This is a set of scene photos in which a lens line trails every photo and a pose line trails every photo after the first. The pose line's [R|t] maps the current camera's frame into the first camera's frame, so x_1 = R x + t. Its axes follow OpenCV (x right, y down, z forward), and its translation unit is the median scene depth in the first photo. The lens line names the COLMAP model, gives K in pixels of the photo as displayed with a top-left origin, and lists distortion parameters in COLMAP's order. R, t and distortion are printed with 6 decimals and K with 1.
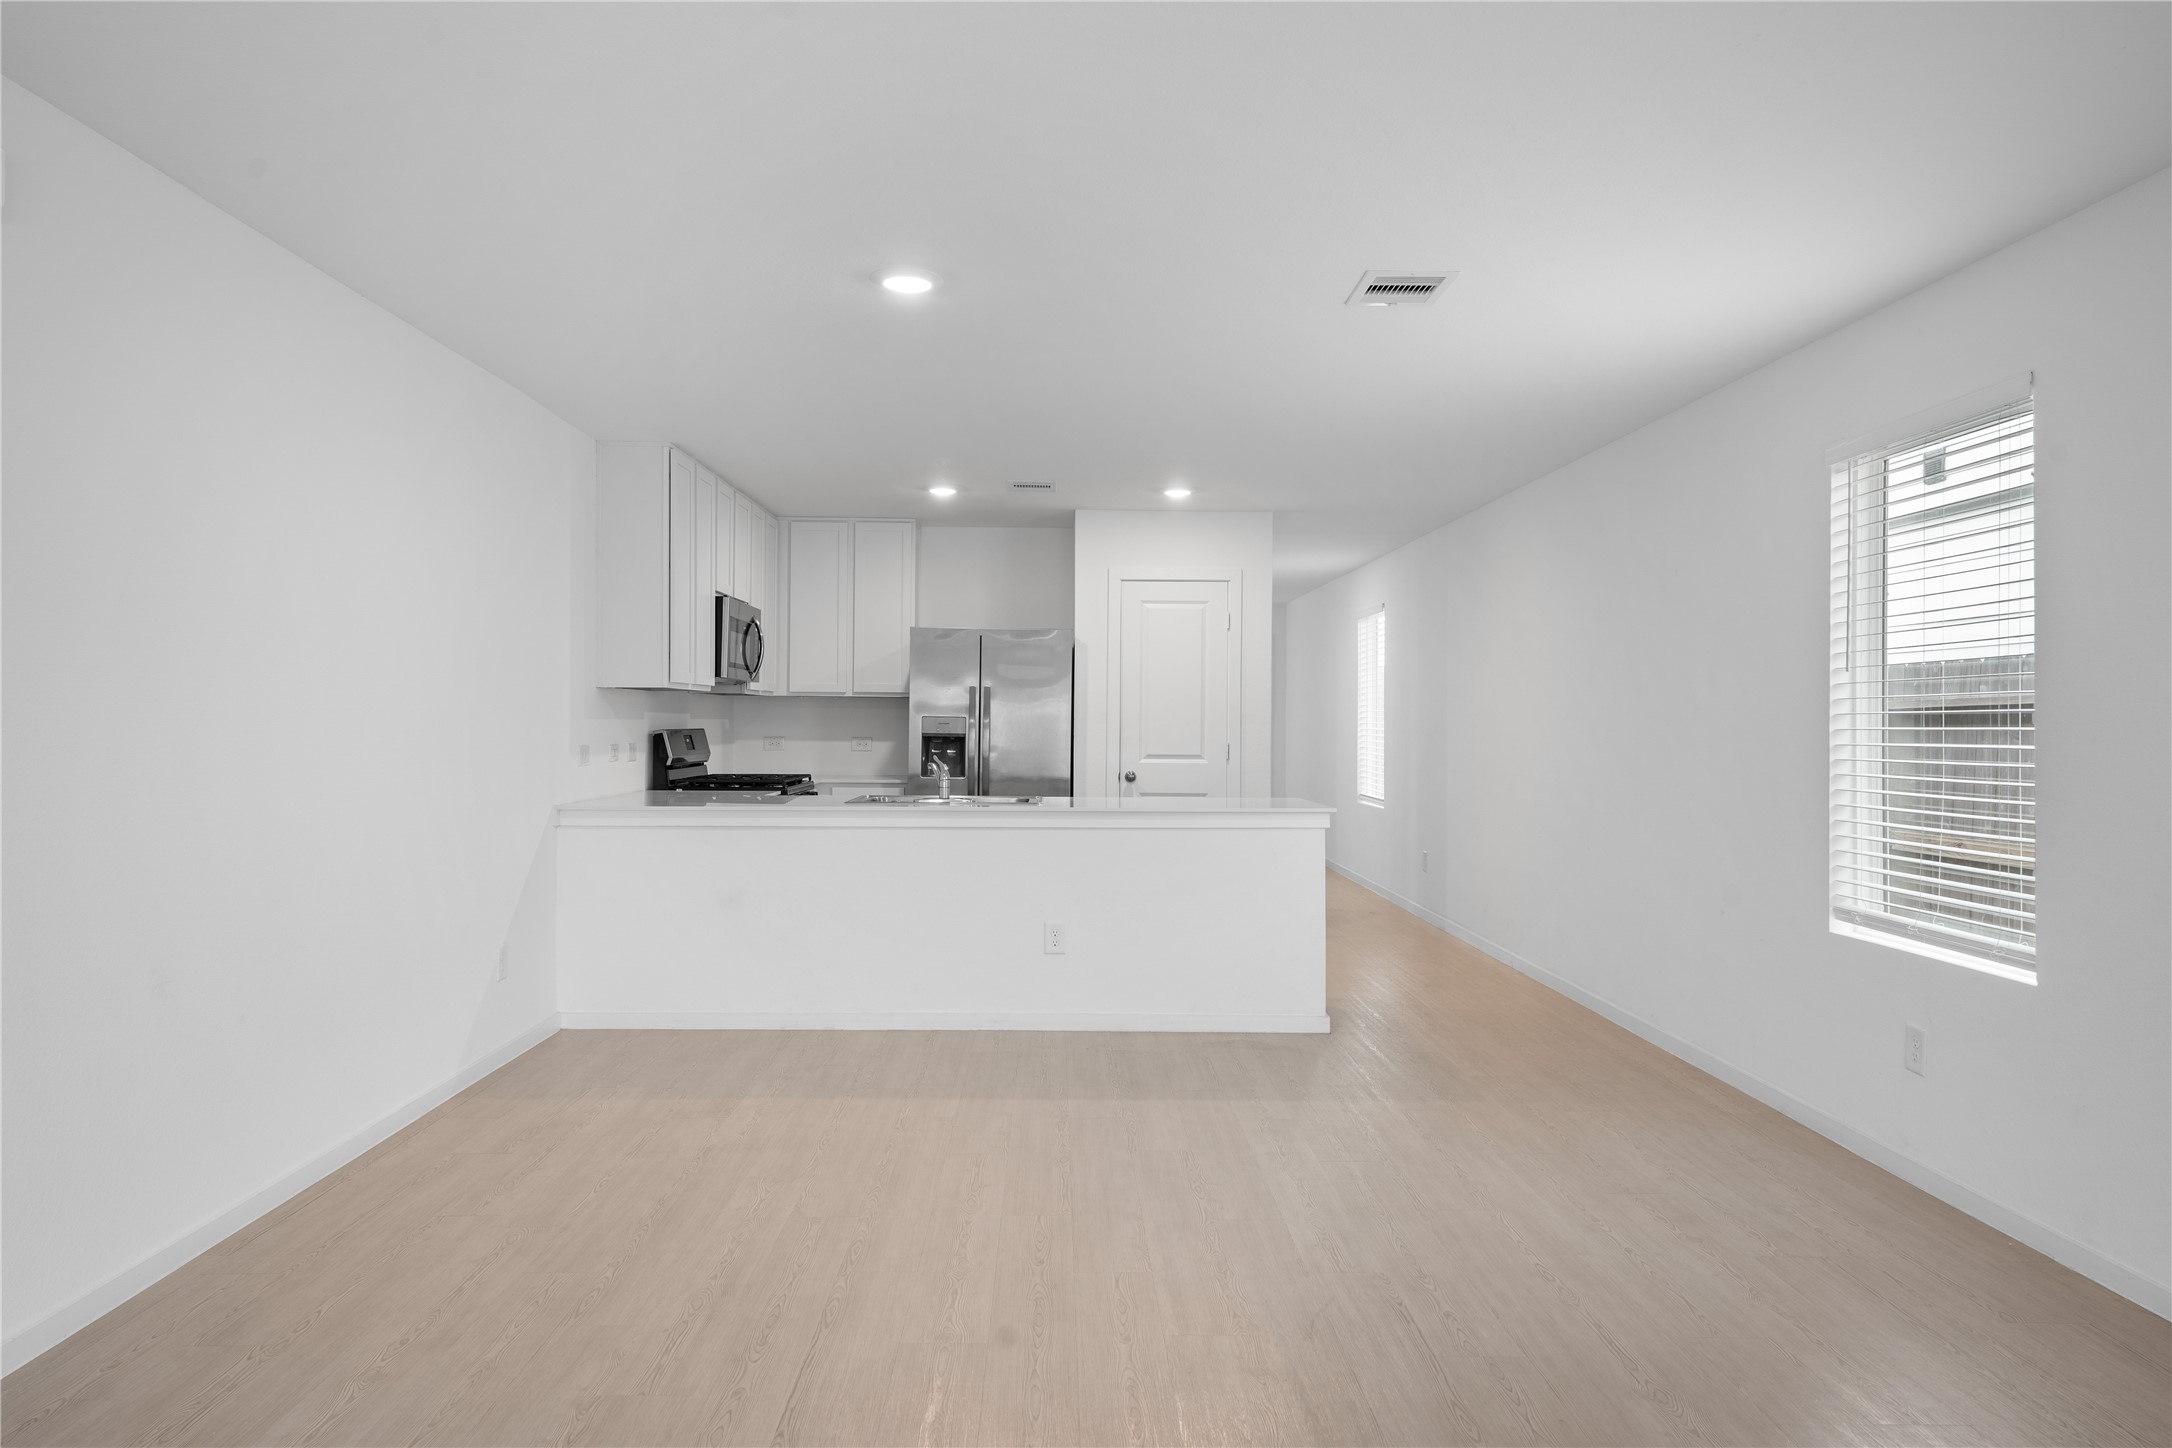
lens RADIAL K [[1391.5, 0, 1085.7], [0, 1391.5, 715.7], [0, 0, 1]] dist [0.001112, 0.000340]
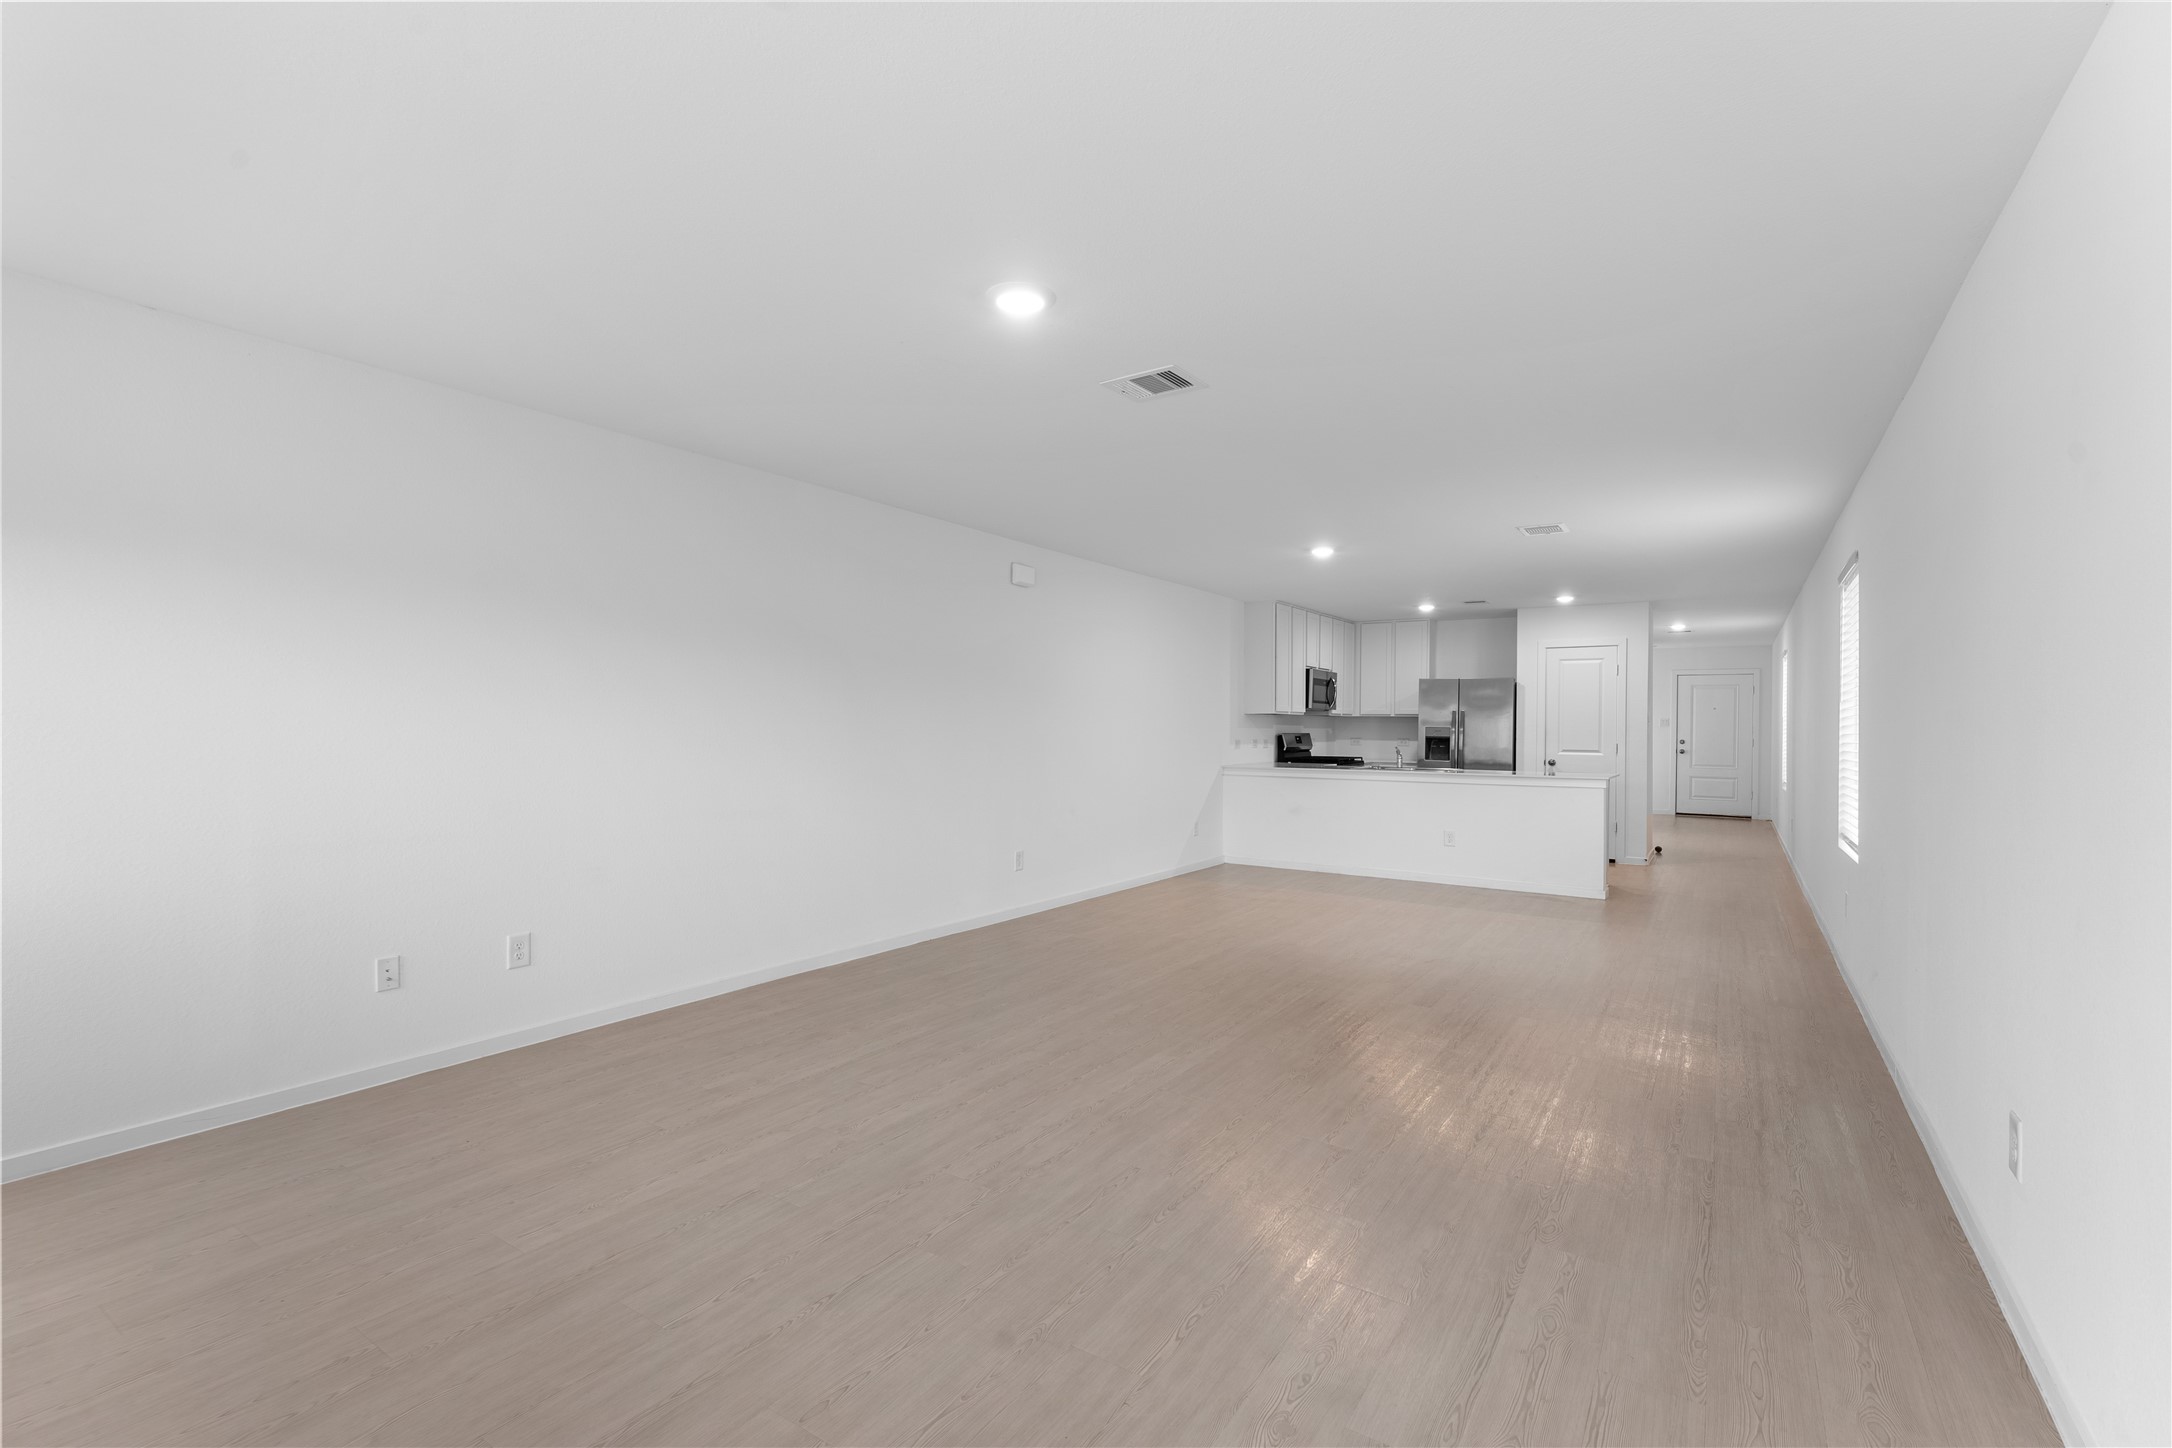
lens RADIAL K [[976.7, 0, 1071.8], [0, 976.7, 725.7], [0, 0, 1]] dist [-0.000706, 0.000215]
pose [[0.812306, -0.001253, -0.583231, 0.260551], [0.000396, 0.999999, -0.001597, 0.000634], [0.583232, 0.001066, 0.812305, -0.334304]]
